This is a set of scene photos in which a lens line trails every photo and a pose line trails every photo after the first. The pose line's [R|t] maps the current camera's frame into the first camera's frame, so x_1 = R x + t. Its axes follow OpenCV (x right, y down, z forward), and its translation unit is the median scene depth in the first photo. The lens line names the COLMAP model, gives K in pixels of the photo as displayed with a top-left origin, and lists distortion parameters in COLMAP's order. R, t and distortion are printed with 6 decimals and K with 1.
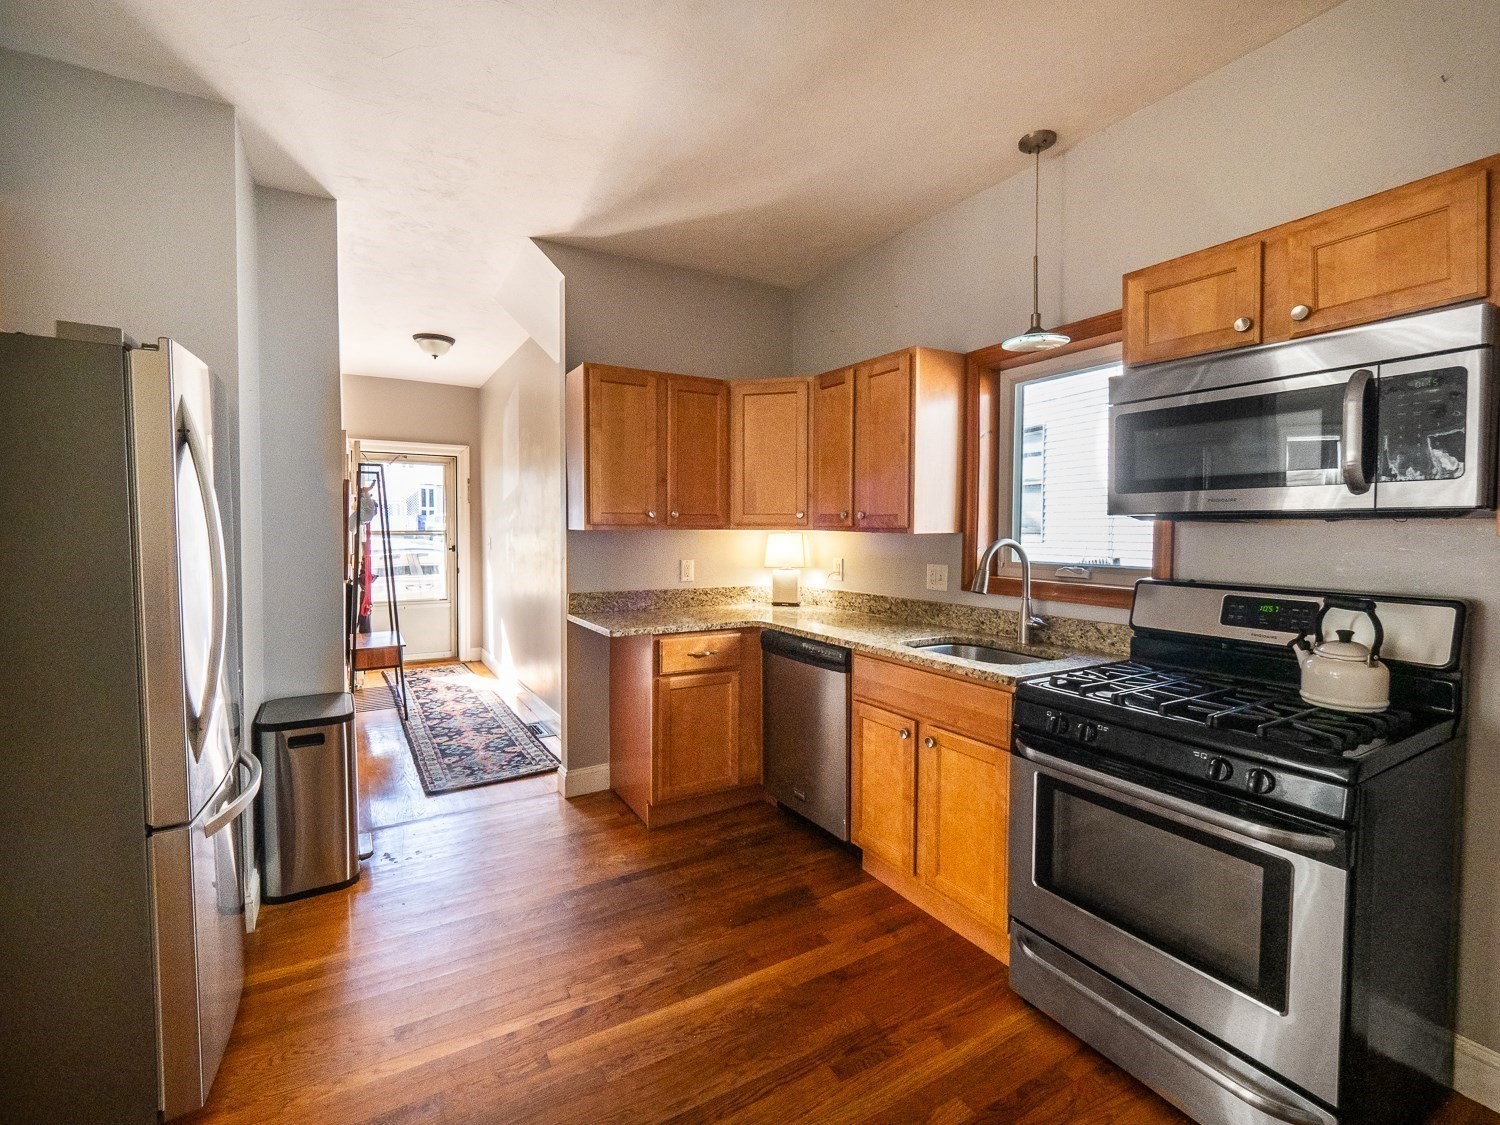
lens RADIAL K [[675.9, 0, 751.5], [0, 675.9, 553.3], [0, 0, 1]] dist [-0.002082, 0.002071]
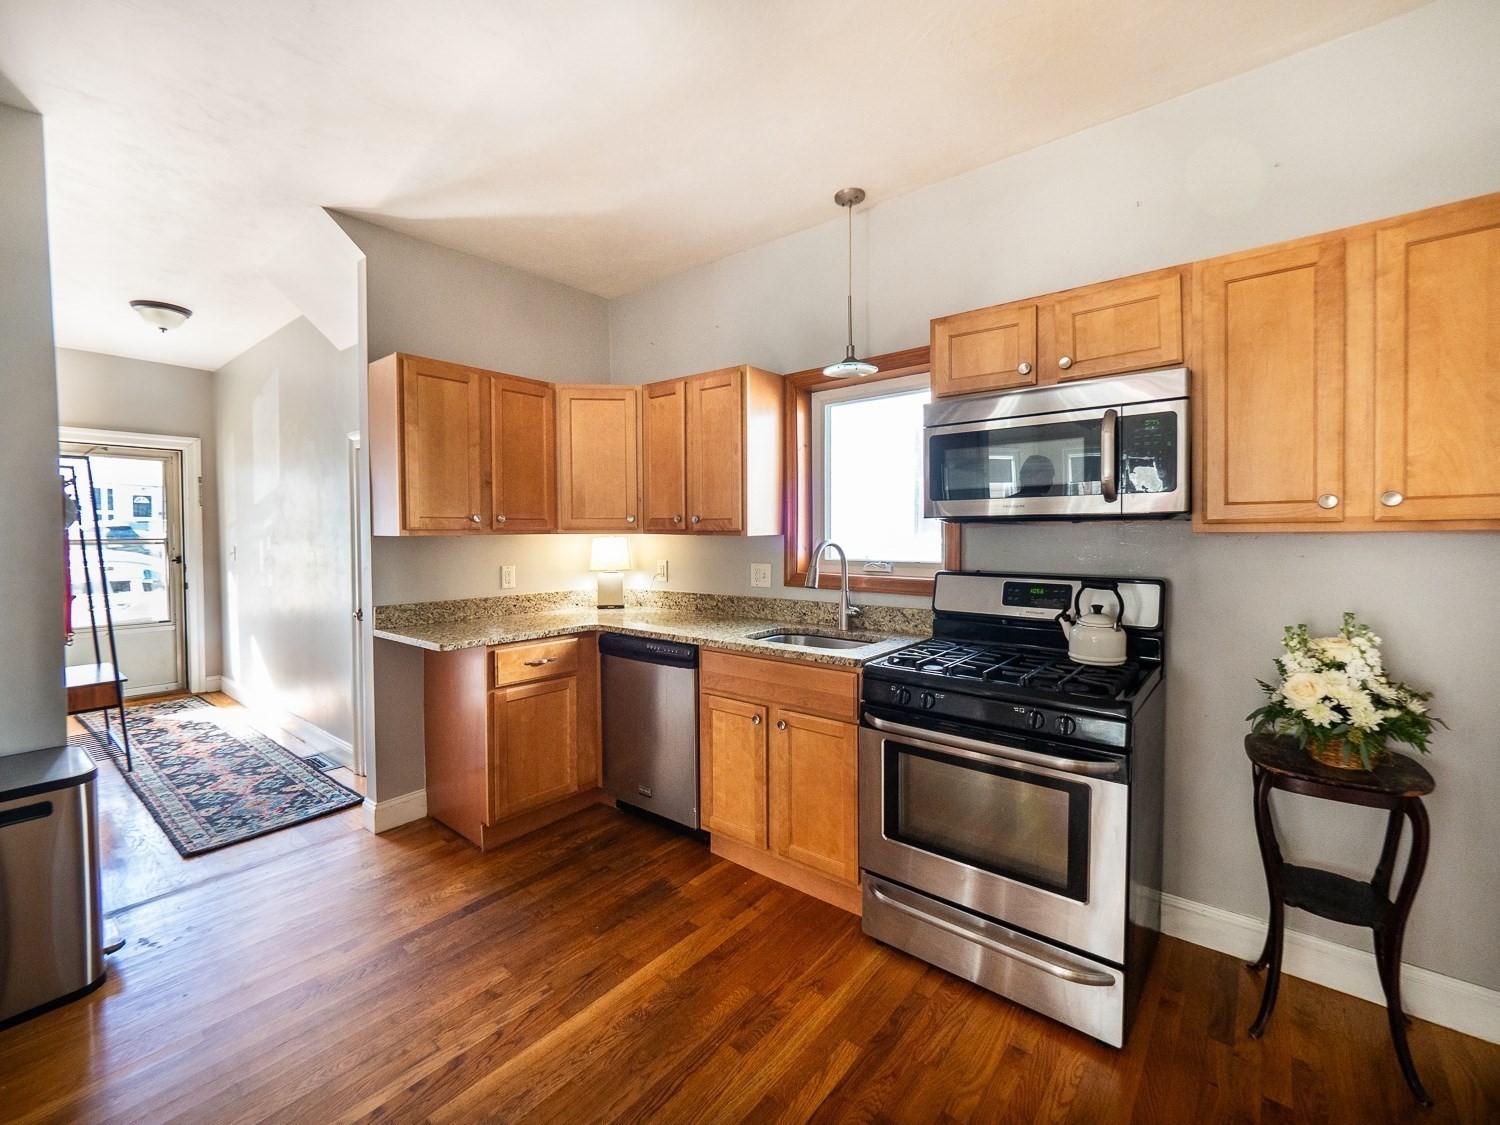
lens RADIAL K [[639.2, 0, 746.6], [0, 639.2, 550.4], [0, 0, 1]] dist [0.001538, 0.000917]
pose [[0.940165, -0.018036, 0.340242, -0.121789], [0.021039, 0.999765, -0.005139, -0.000398], [-0.340069, 0.011990, 0.940324, 0.032181]]
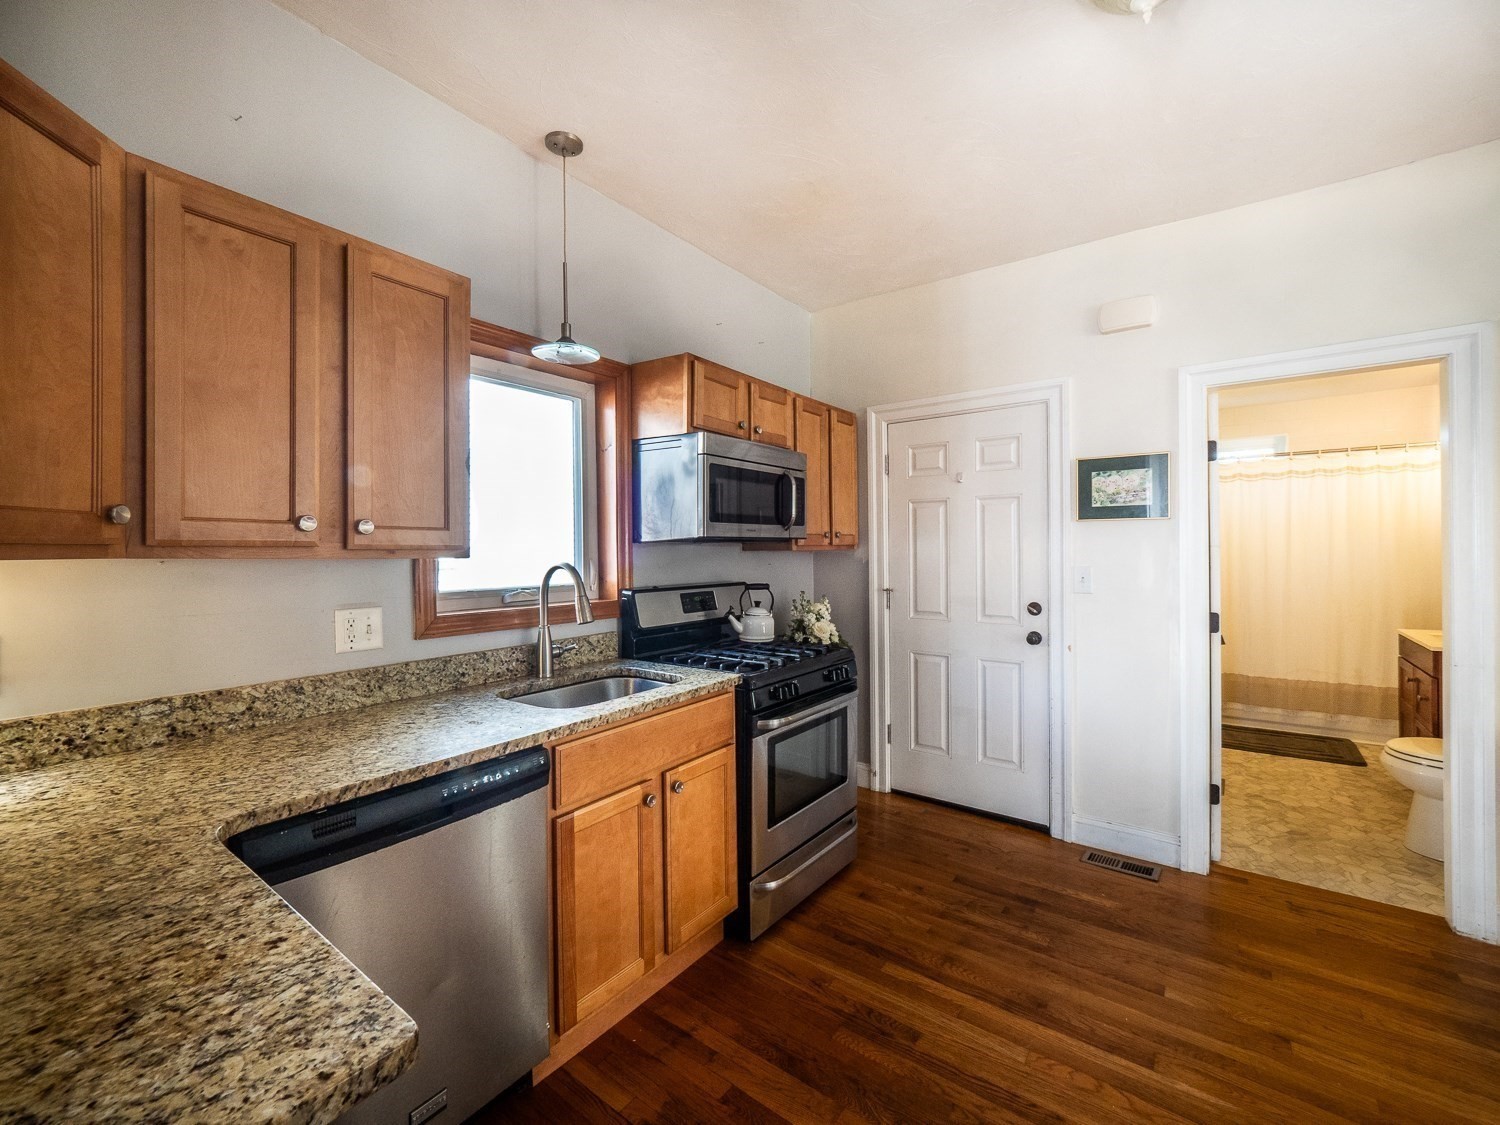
lens RADIAL K [[639.2, 0, 744.4], [0, 639.2, 550.5], [0, 0, 1]] dist [0.001538, 0.000917]
pose [[-0.373952, -0.009518, 0.927399, -0.485467], [0.037250, 0.998986, 0.025273, -0.046991], [-0.926700, 0.043996, -0.373218, 1.065998]]
